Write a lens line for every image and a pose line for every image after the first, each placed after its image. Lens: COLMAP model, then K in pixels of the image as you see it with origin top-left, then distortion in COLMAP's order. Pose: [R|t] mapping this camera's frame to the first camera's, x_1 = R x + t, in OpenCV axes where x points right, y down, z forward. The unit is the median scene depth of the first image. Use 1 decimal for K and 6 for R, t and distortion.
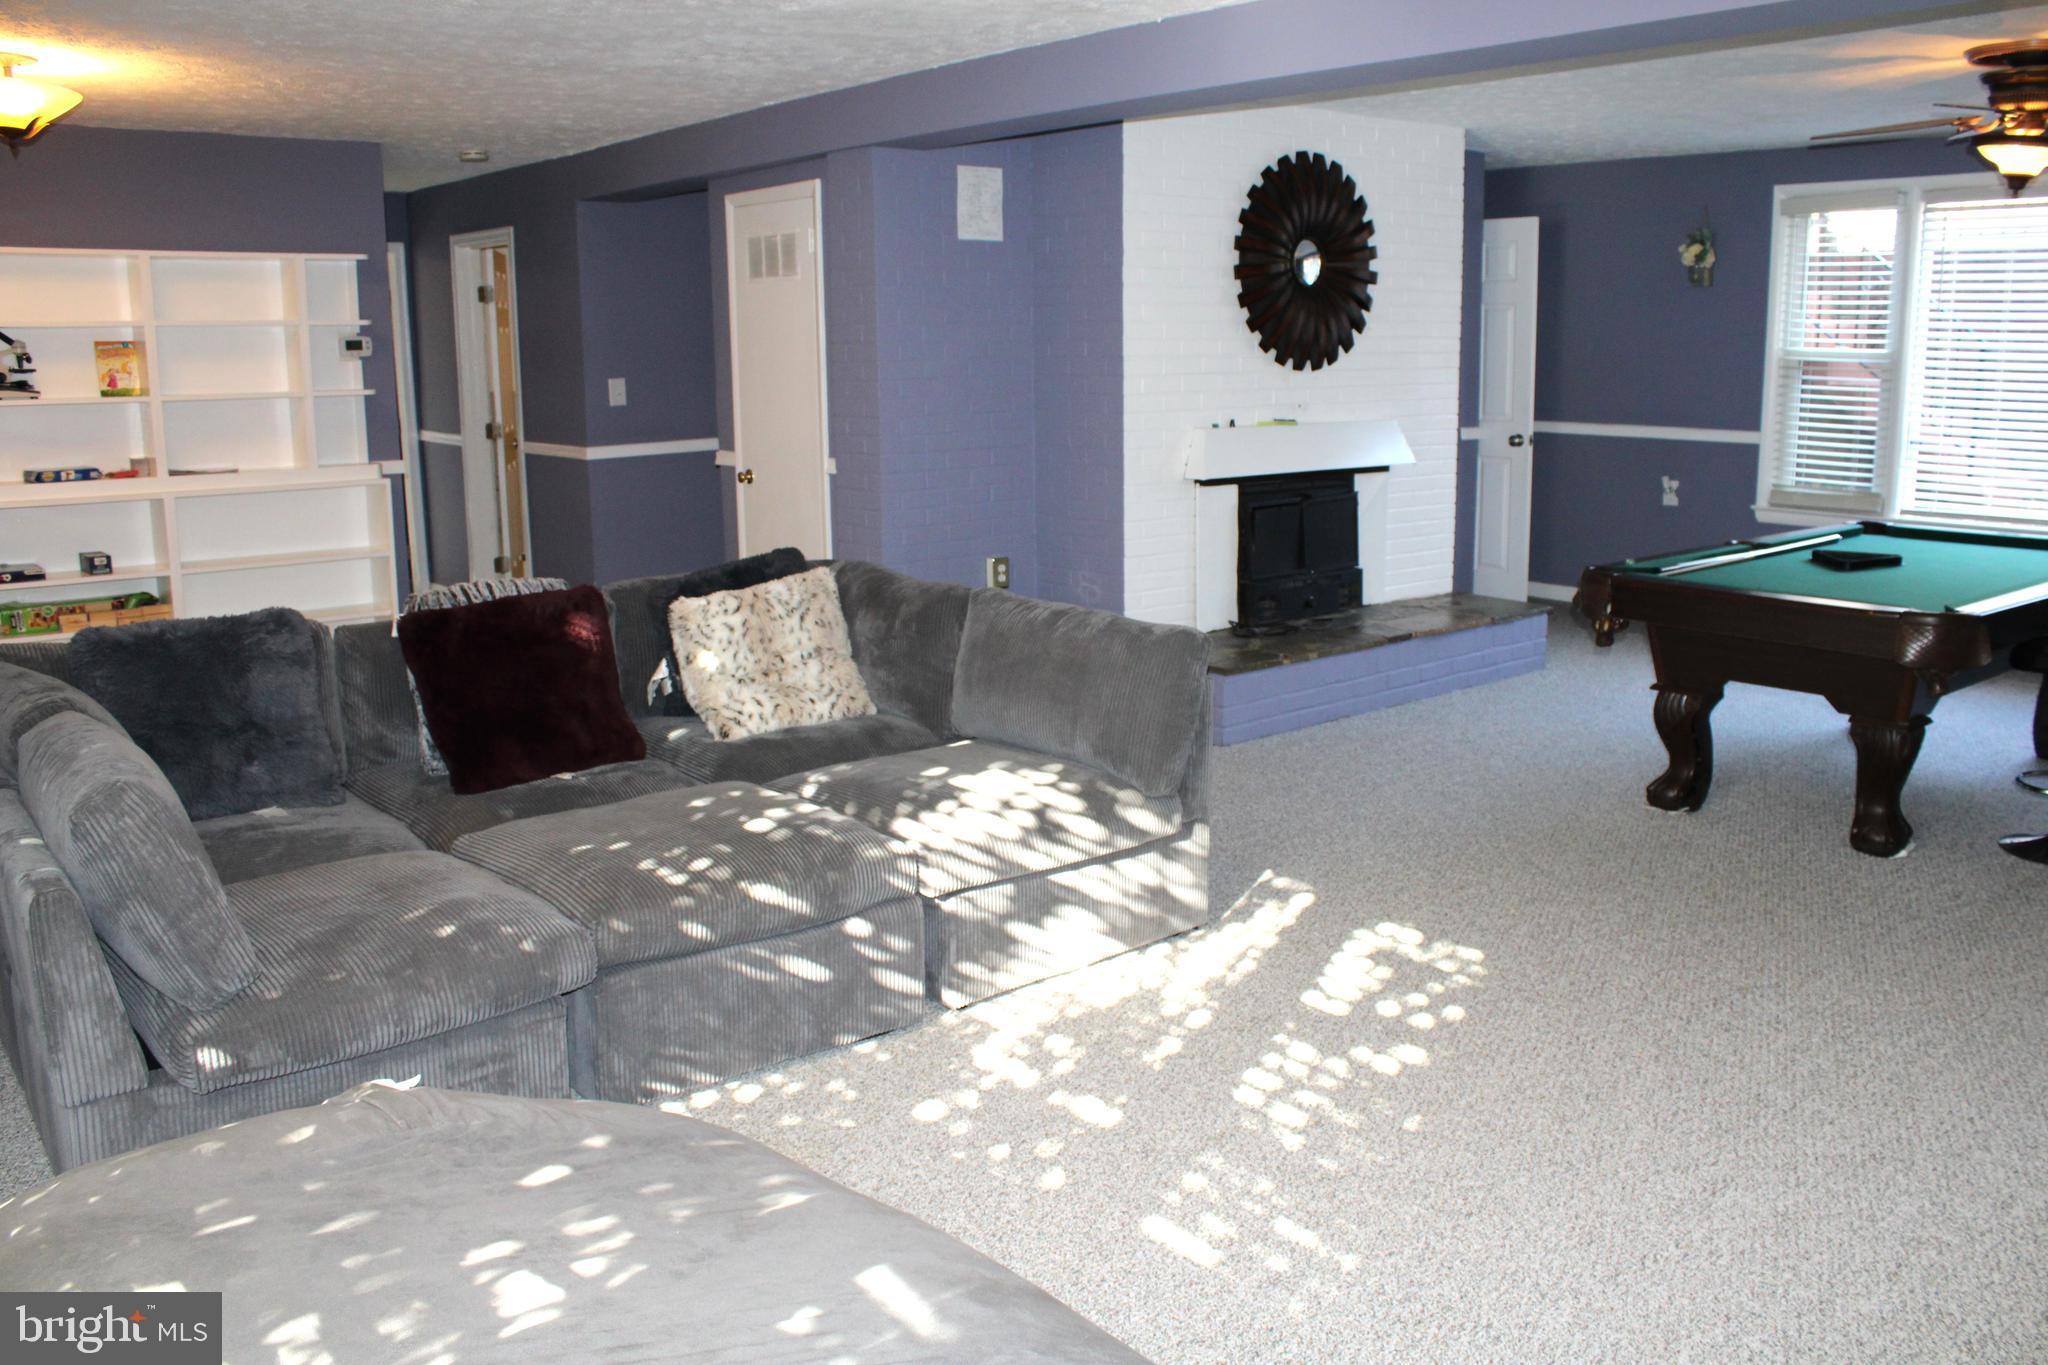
lens RADIAL K [[1712.3, 0, 1030.8], [0, 1712.3, 704.9], [0, 0, 1]] dist [-0.152138, 0.129962]
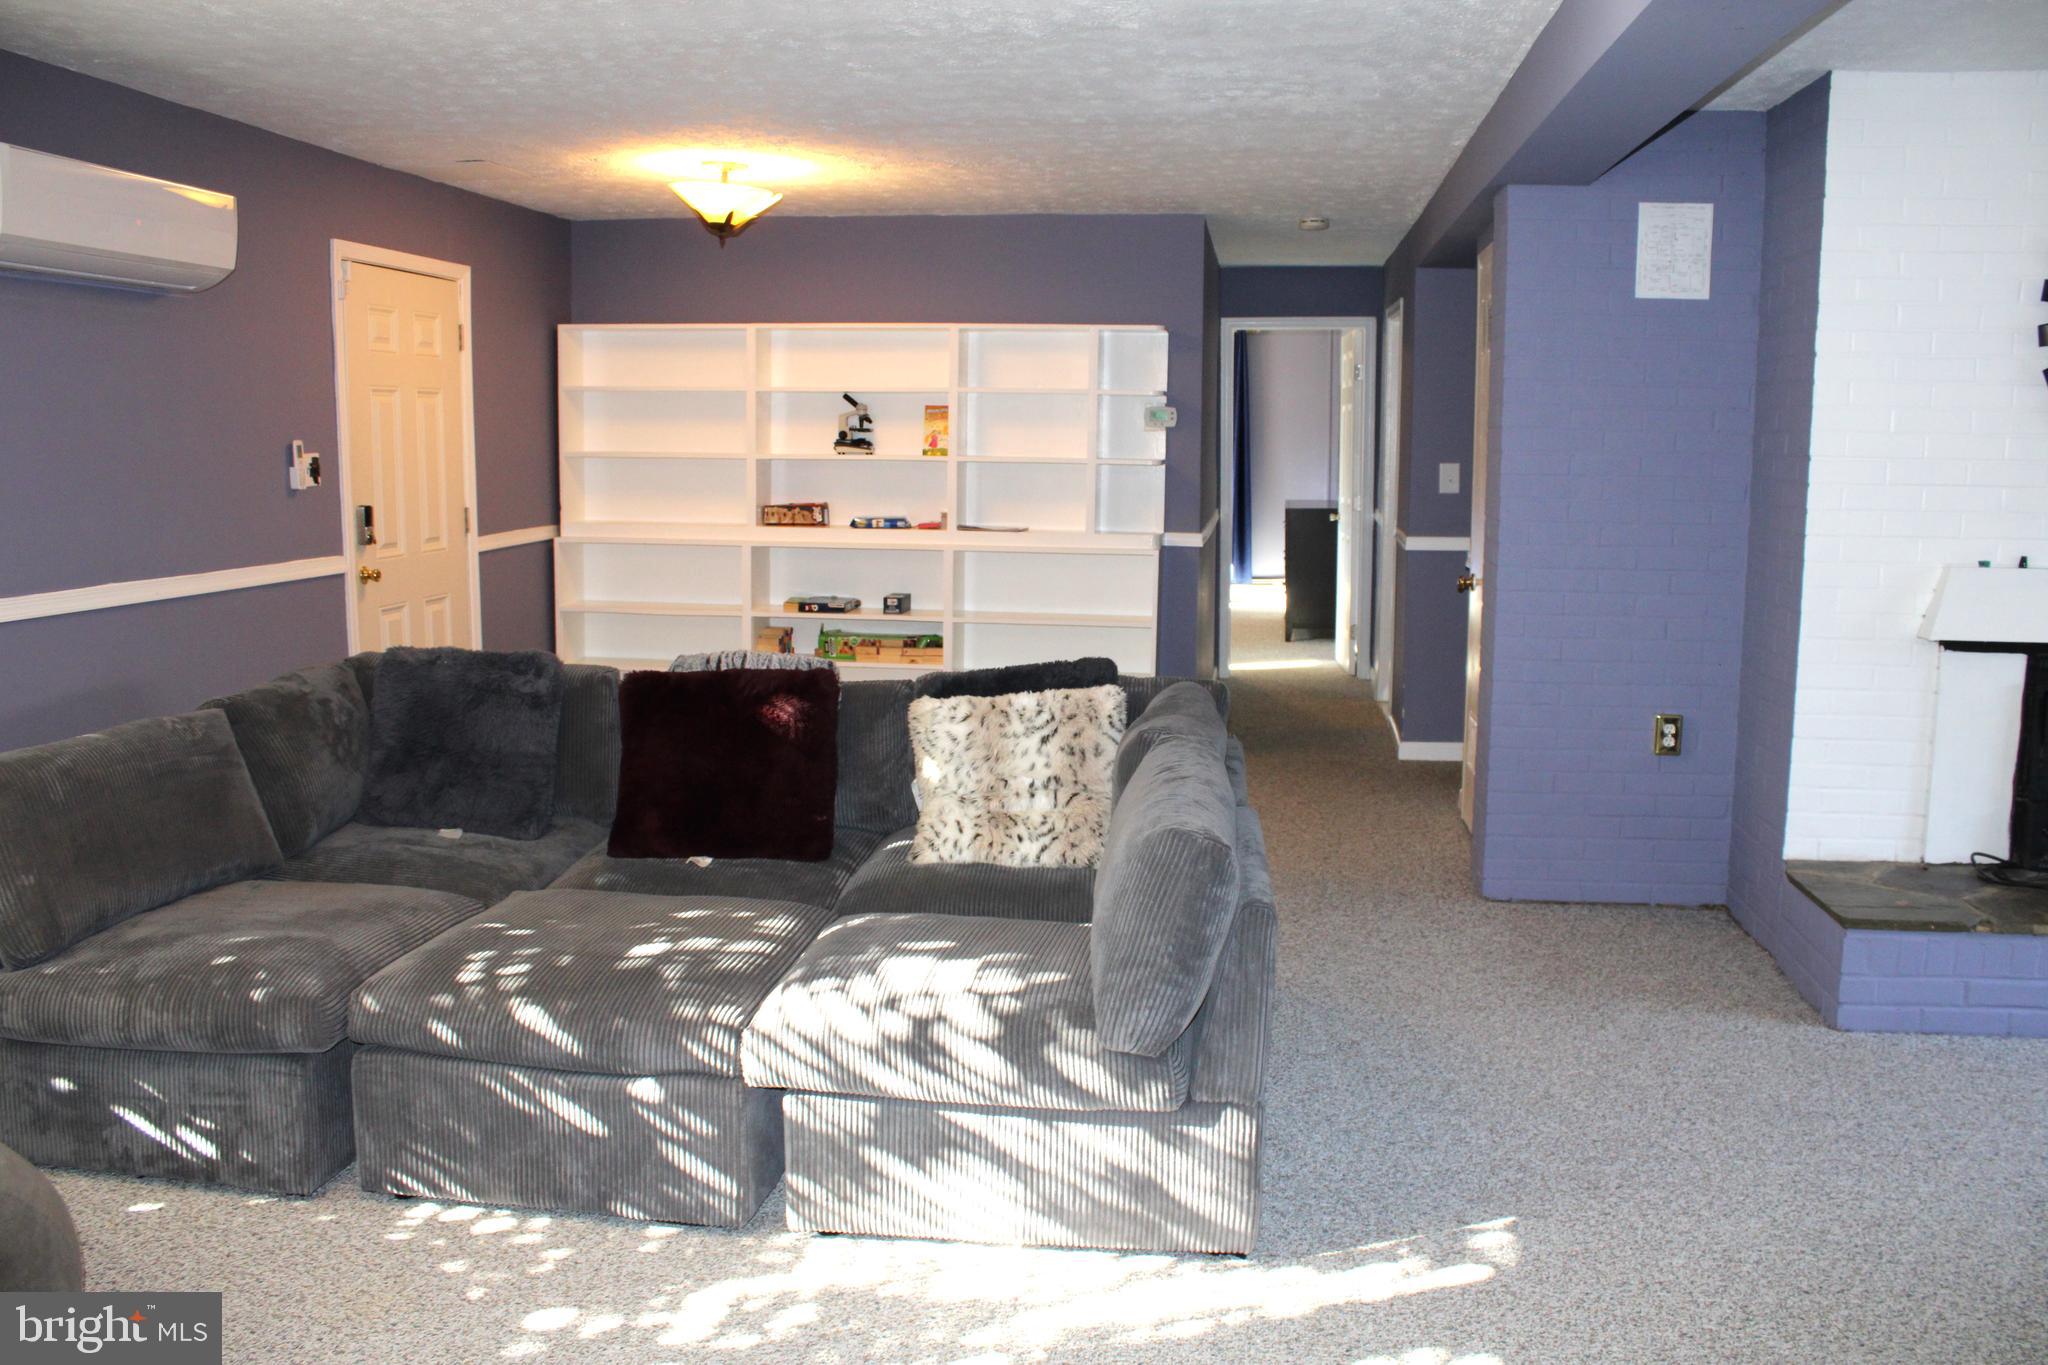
lens RADIAL K [[1712.3, 0, 1023.6], [0, 1712.3, 681.5], [0, 0, 1]] dist [-0.152138, 0.129962]
pose [[0.675705, 0.122187, -0.726975, 0.533788], [-0.167607, 0.985804, 0.009904, -0.097244], [0.717865, 0.115154, 0.686592, 0.455390]]
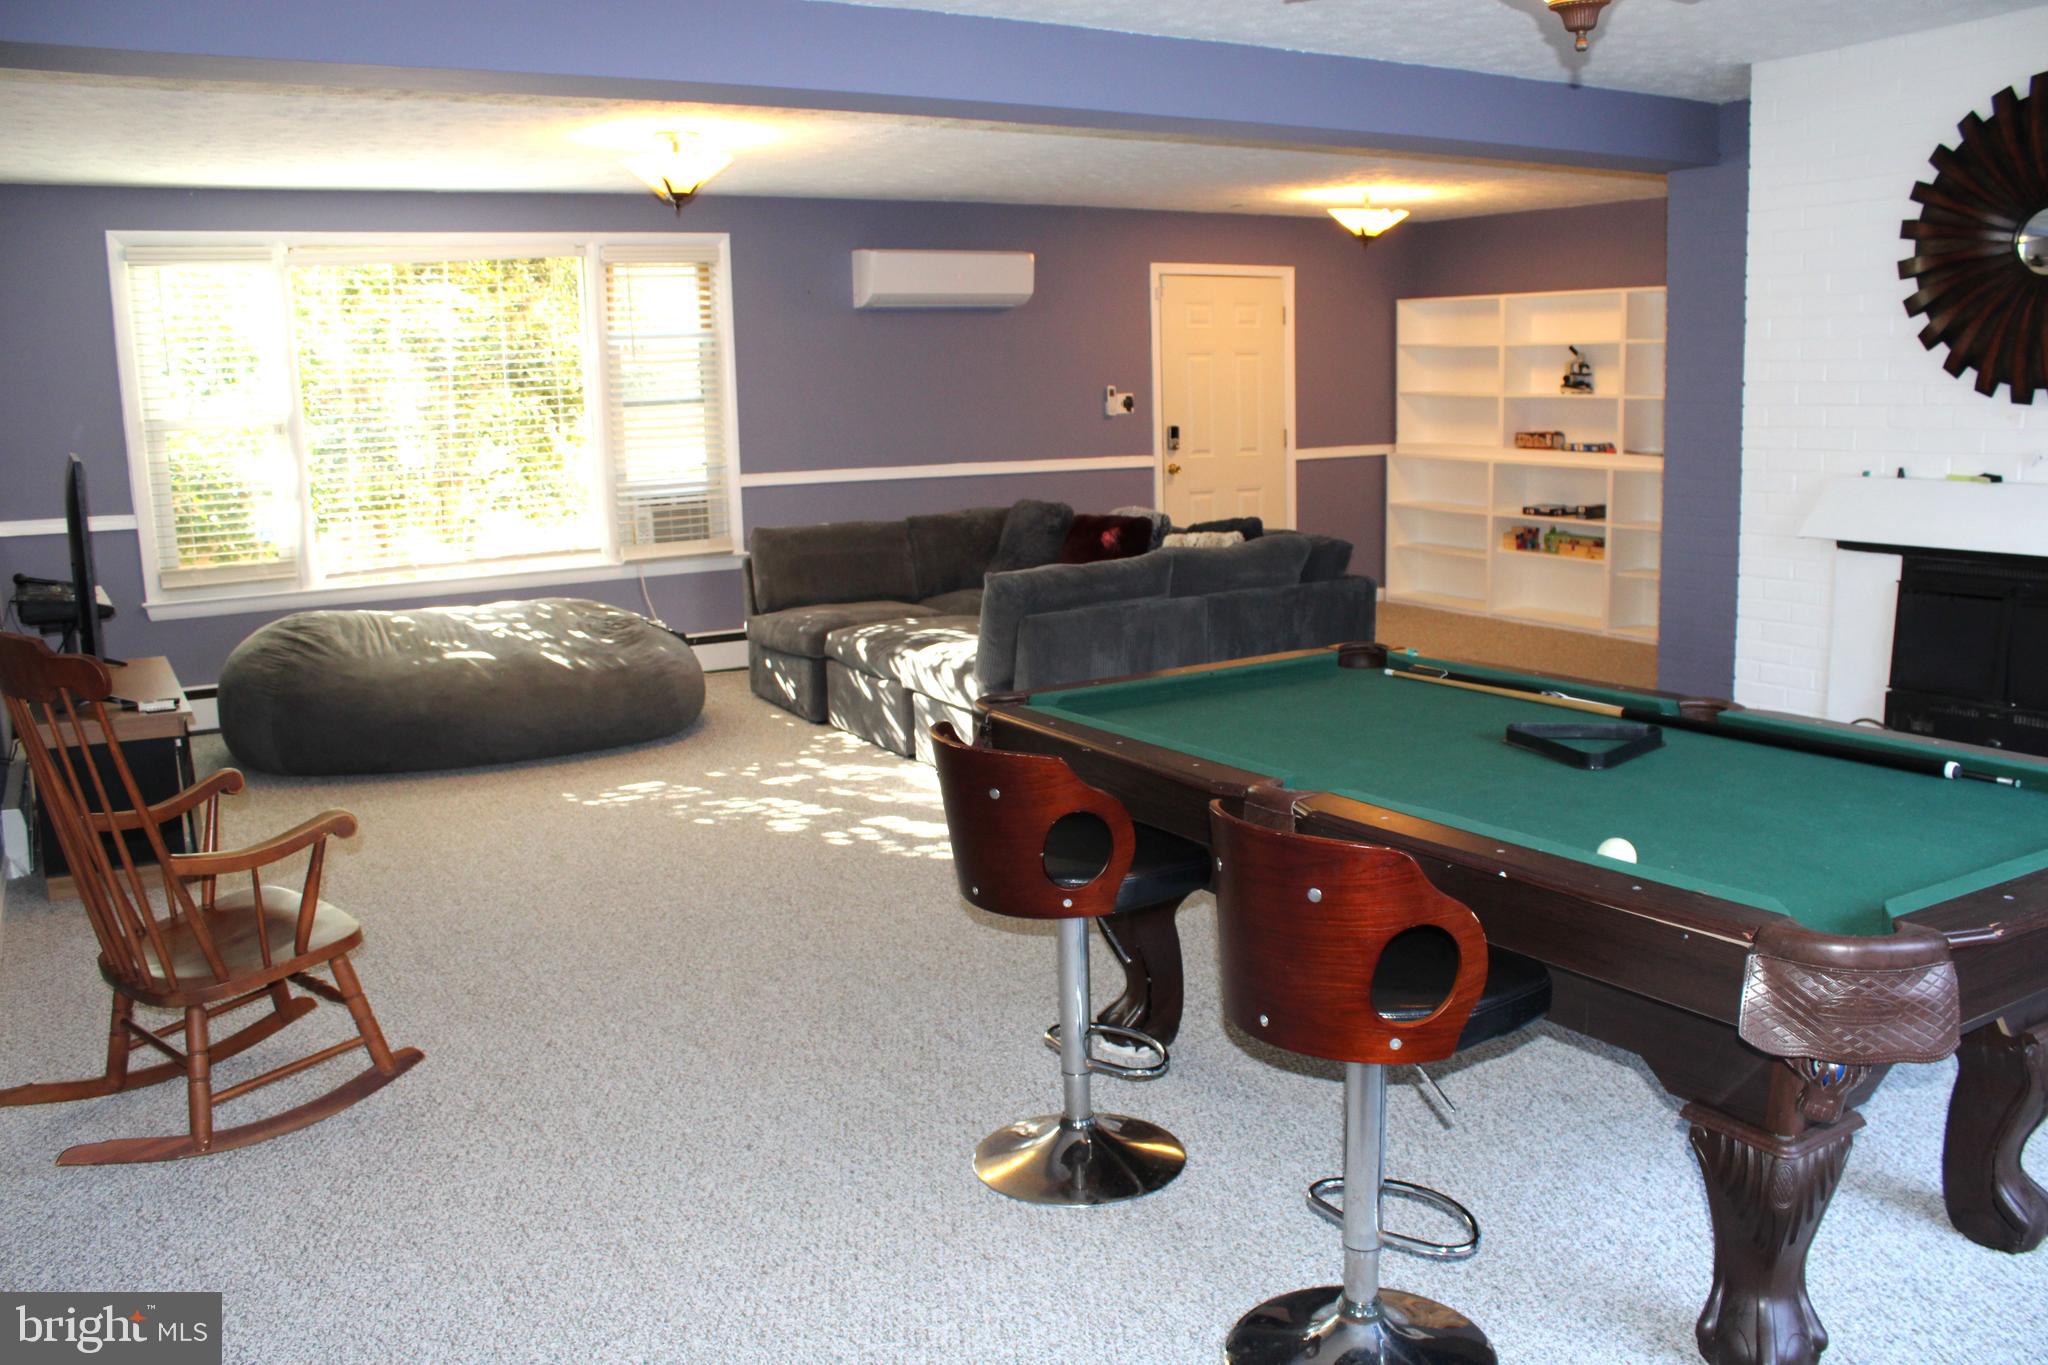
lens RADIAL K [[1712.3, 0, 1057.1], [0, 1712.3, 717.5], [0, 0, 1]] dist [-0.152138, 0.129962]
pose [[-0.162643, 0.203635, -0.965443, 1.471831], [-0.181608, 0.955576, 0.232149, -0.267381], [0.969828, 0.213089, -0.118436, 1.217174]]
